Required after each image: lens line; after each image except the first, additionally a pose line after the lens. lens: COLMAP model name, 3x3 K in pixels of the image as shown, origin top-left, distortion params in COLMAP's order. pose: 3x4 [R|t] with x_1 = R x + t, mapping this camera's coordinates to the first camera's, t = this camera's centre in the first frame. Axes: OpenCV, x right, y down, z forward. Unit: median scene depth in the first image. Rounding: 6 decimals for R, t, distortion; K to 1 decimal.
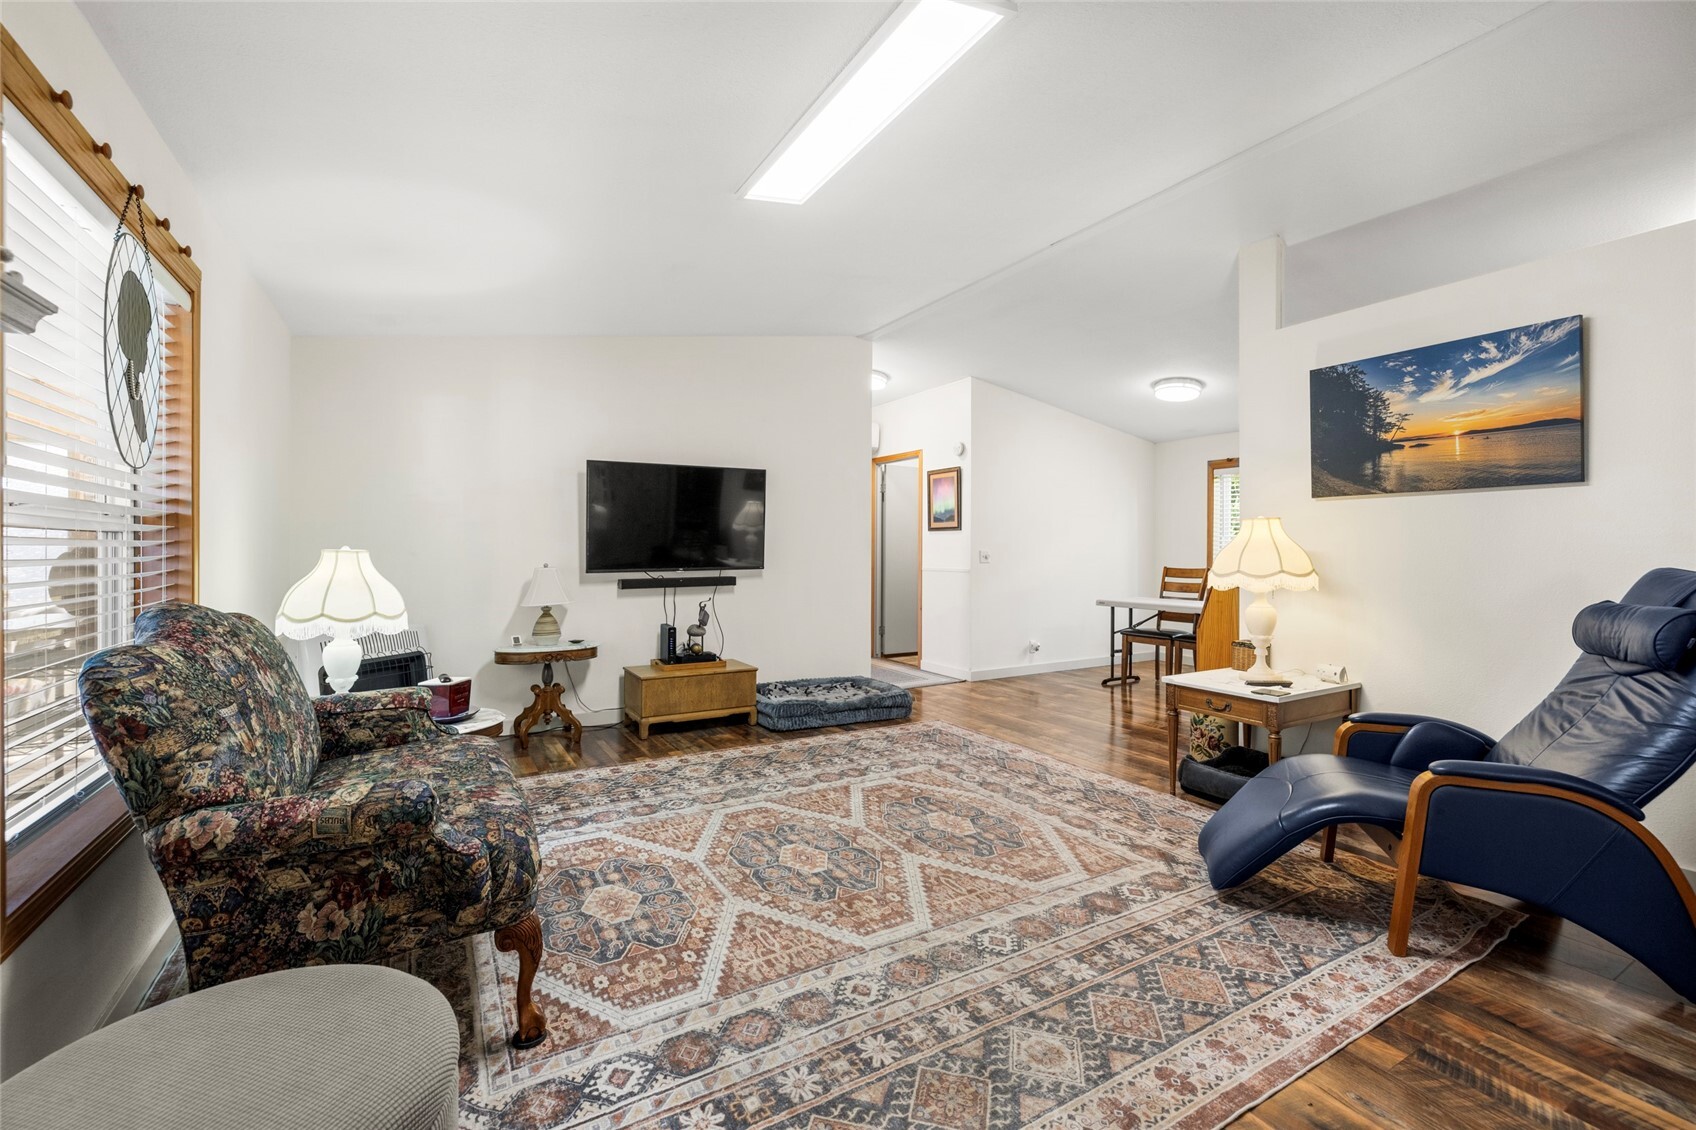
lens RADIAL K [[715.6, 0, 837.8], [0, 715.6, 553.6], [0, 0, 1]] dist [0.001143, 0.000069]
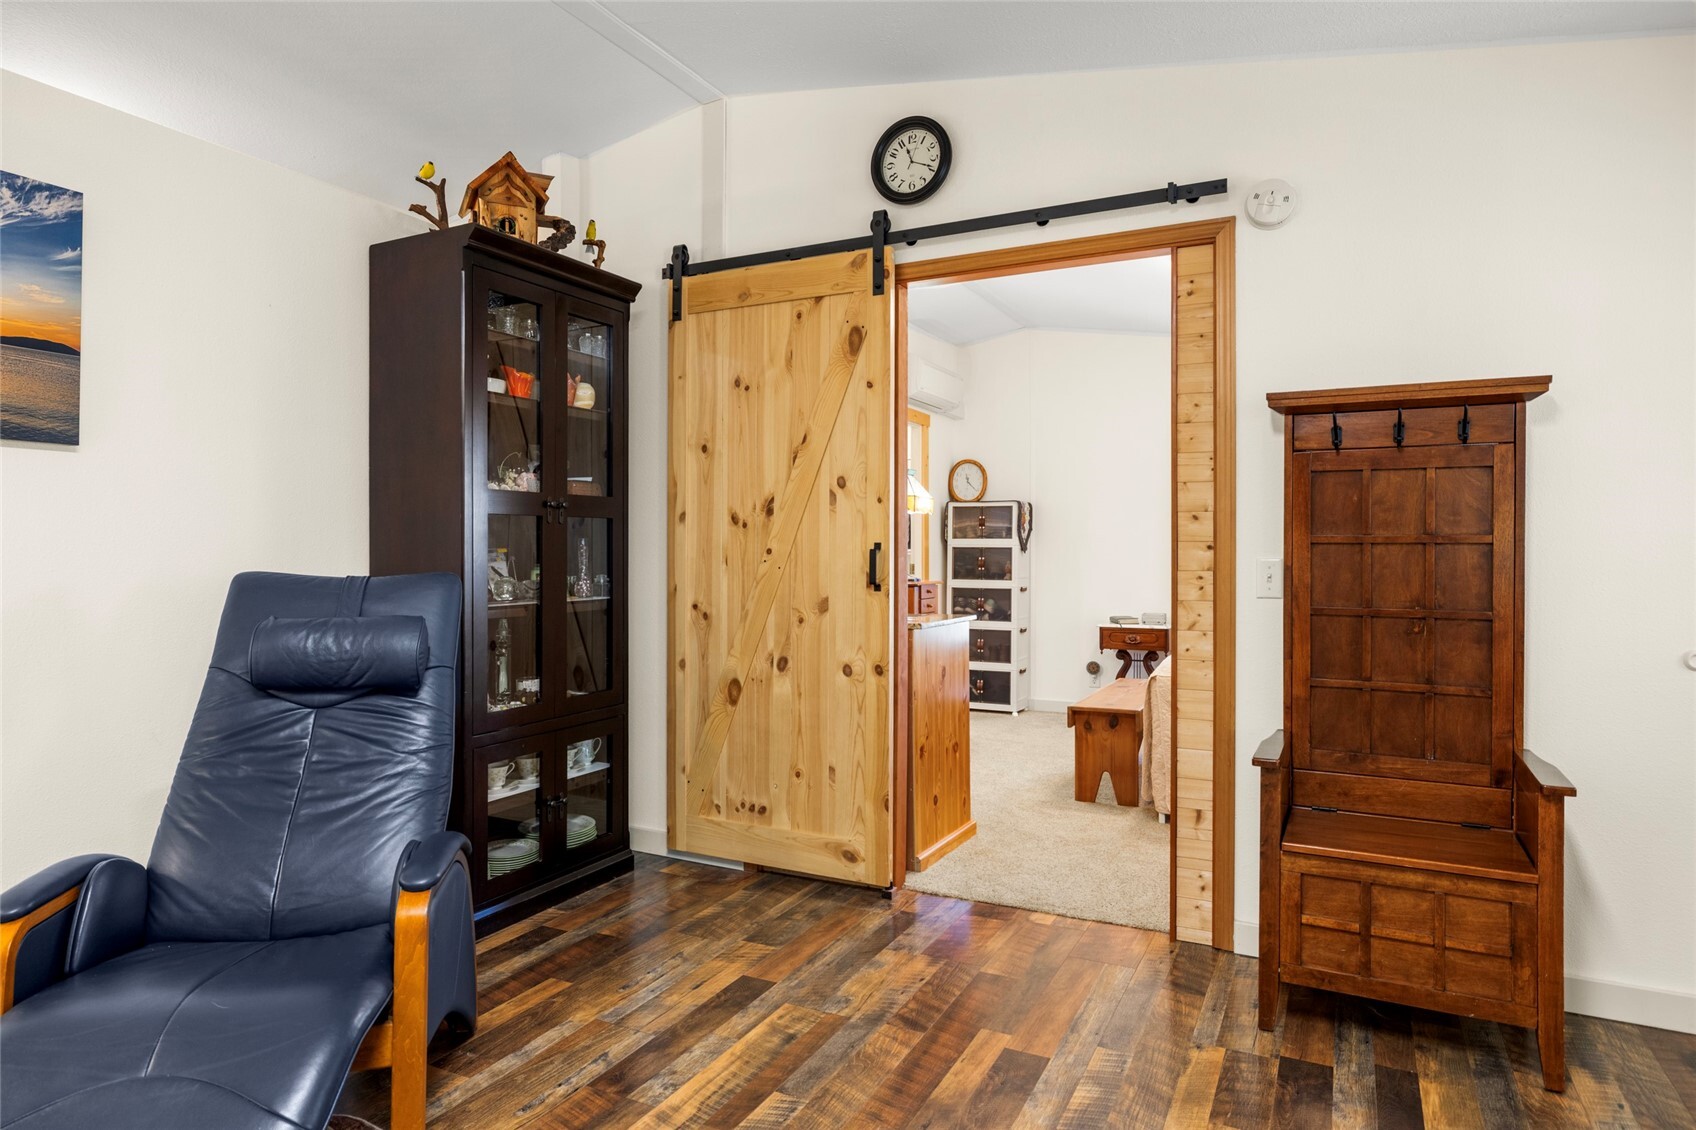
lens RADIAL K [[983.3, 0, 834.5], [0, 983.3, 550.7], [0, 0, 1]] dist [-0.008858, 0.003240]
pose [[-0.534789, -0.001684, 0.844984, -0.087092], [-0.000998, 0.999999, 0.001362, -0.004159], [-0.844985, -0.000115, -0.534790, 0.775619]]
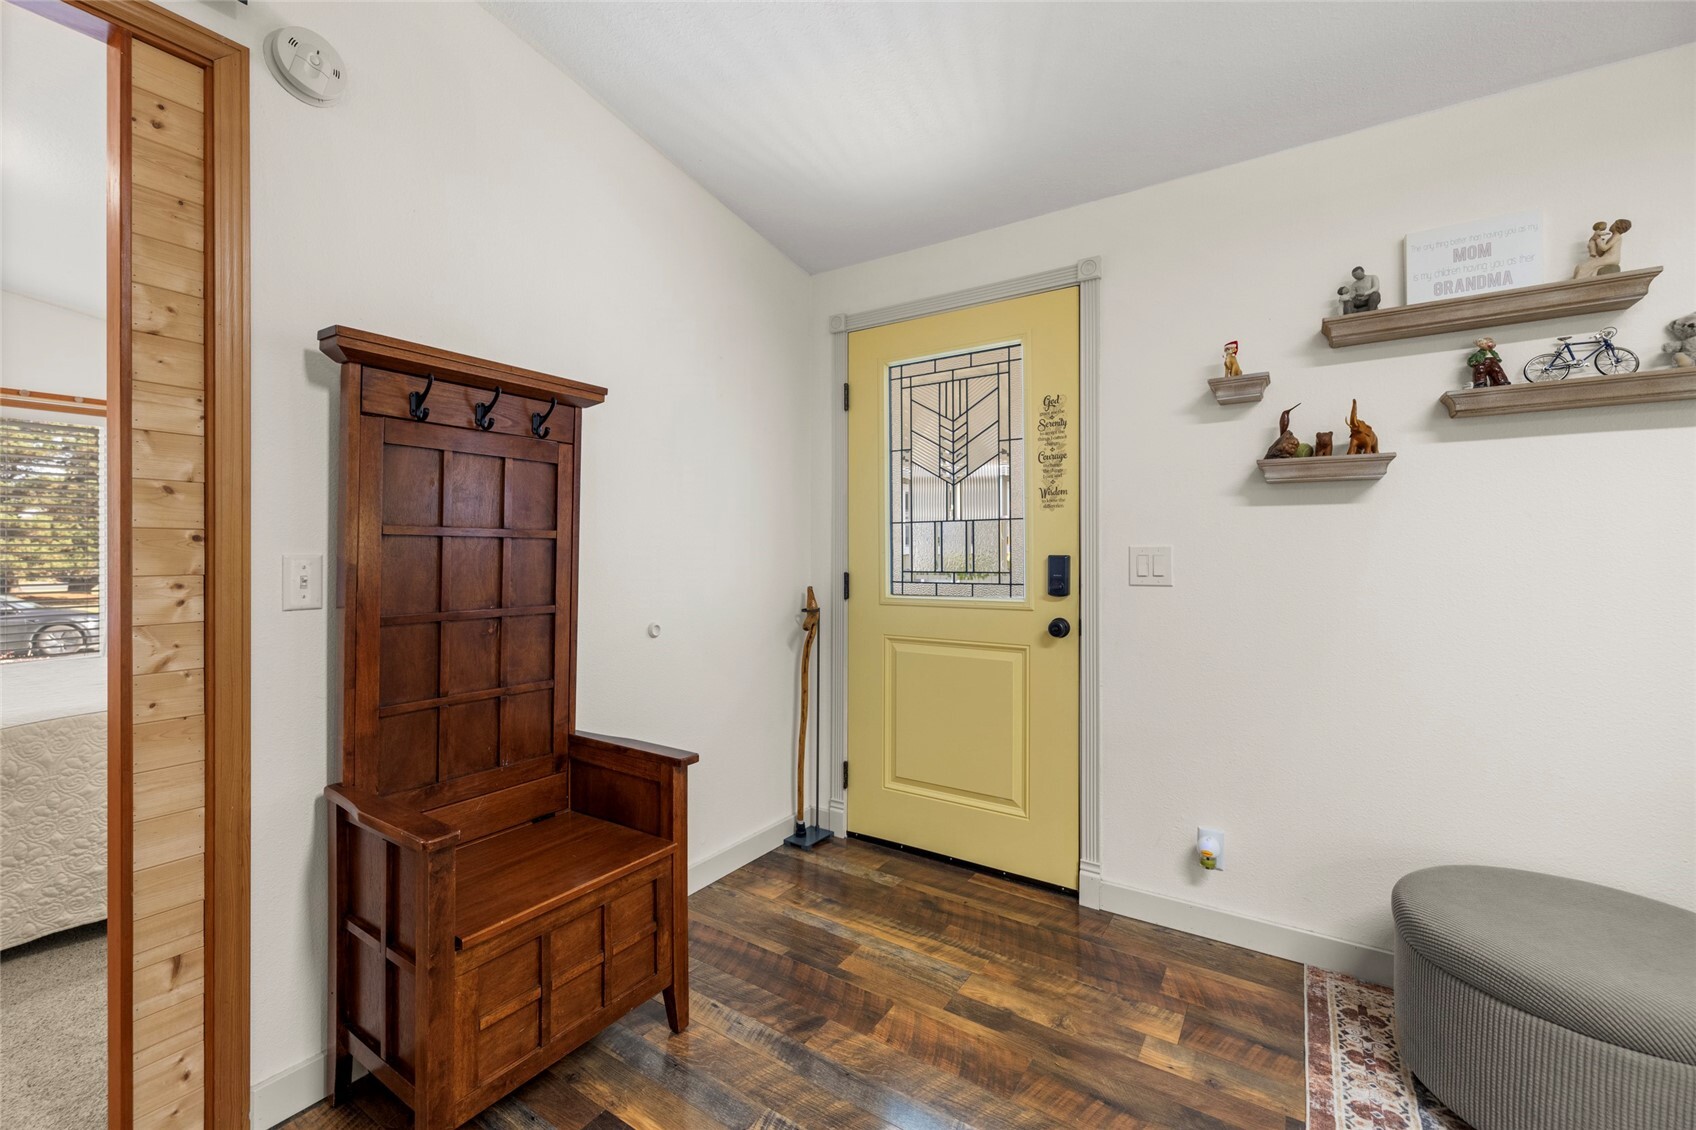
lens RADIAL K [[715.6, 0, 843.8], [0, 715.6, 552.1], [0, 0, 1]] dist [0.001143, 0.000069]
pose [[-0.898887, -0.003208, -0.438169, 0.358441], [-0.004177, 0.999990, 0.001248, -0.000166], [0.438161, 0.002952, -0.898892, 0.536603]]
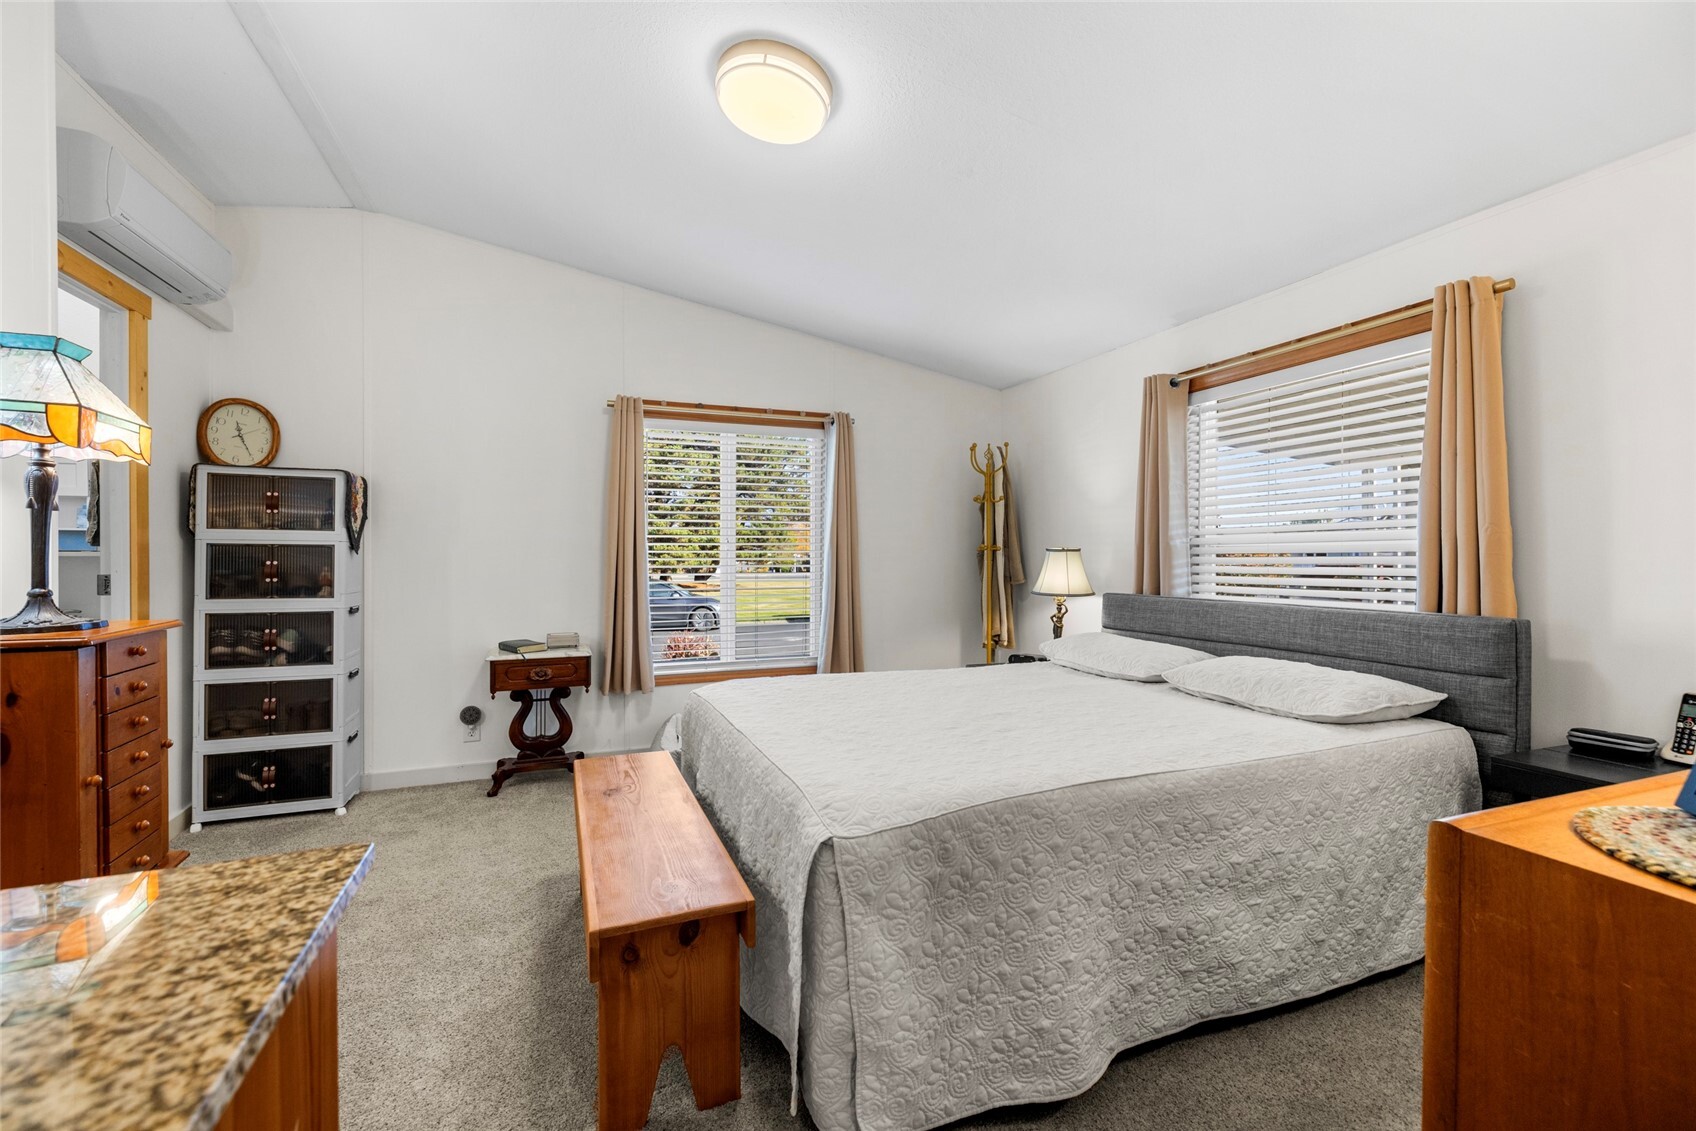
lens RADIAL K [[715.6, 0, 840.6], [0, 715.6, 560.4], [0, 0, 1]] dist [0.001143, 0.000069]
pose [[-0.987552, -0.009244, 0.157019, 0.762968], [-0.007459, 0.999901, 0.011956, -0.004887], [-0.157114, 0.010636, -0.987523, 0.091831]]
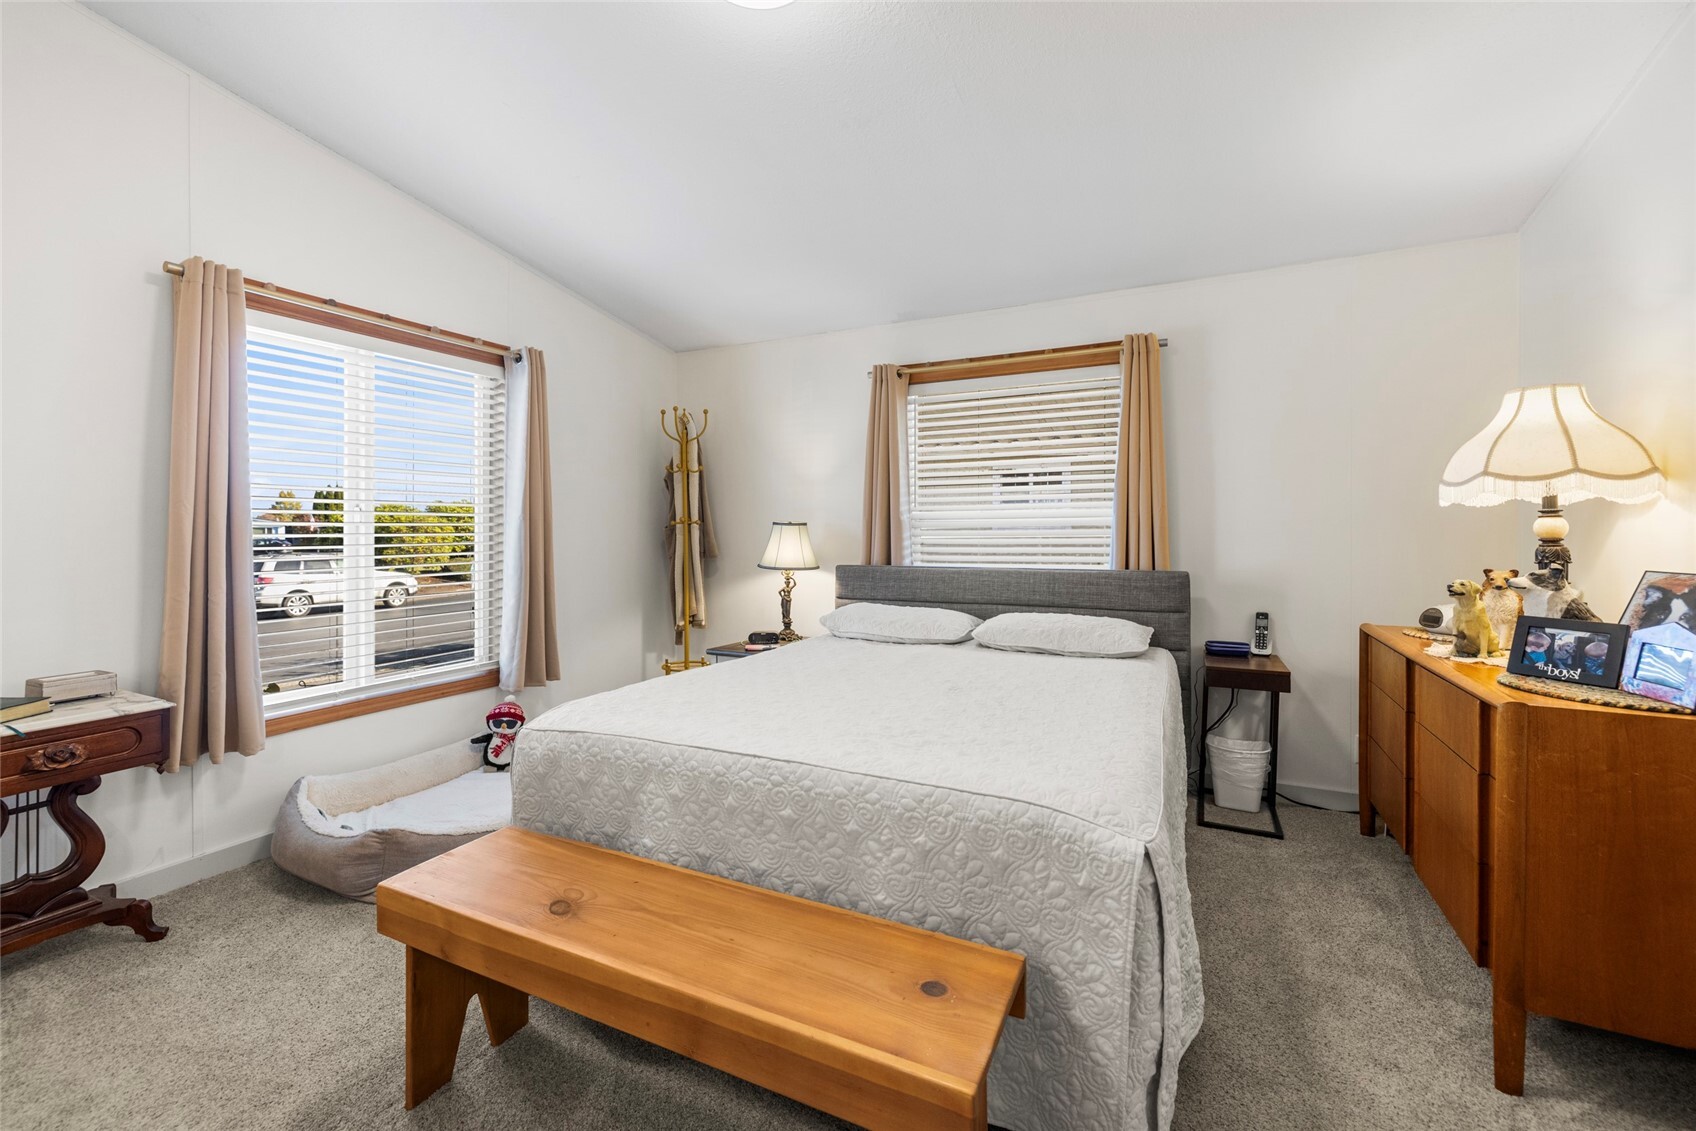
lens RADIAL K [[715.6, 0, 871.8], [0, 715.6, 531.9], [0, 0, 1]] dist [0.001143, 0.000069]
pose [[-0.840619, -0.004506, -0.541608, 1.149260], [-0.006407, 0.999978, 0.001626, 0.000455], [0.541589, 0.004837, -0.840630, -0.081831]]
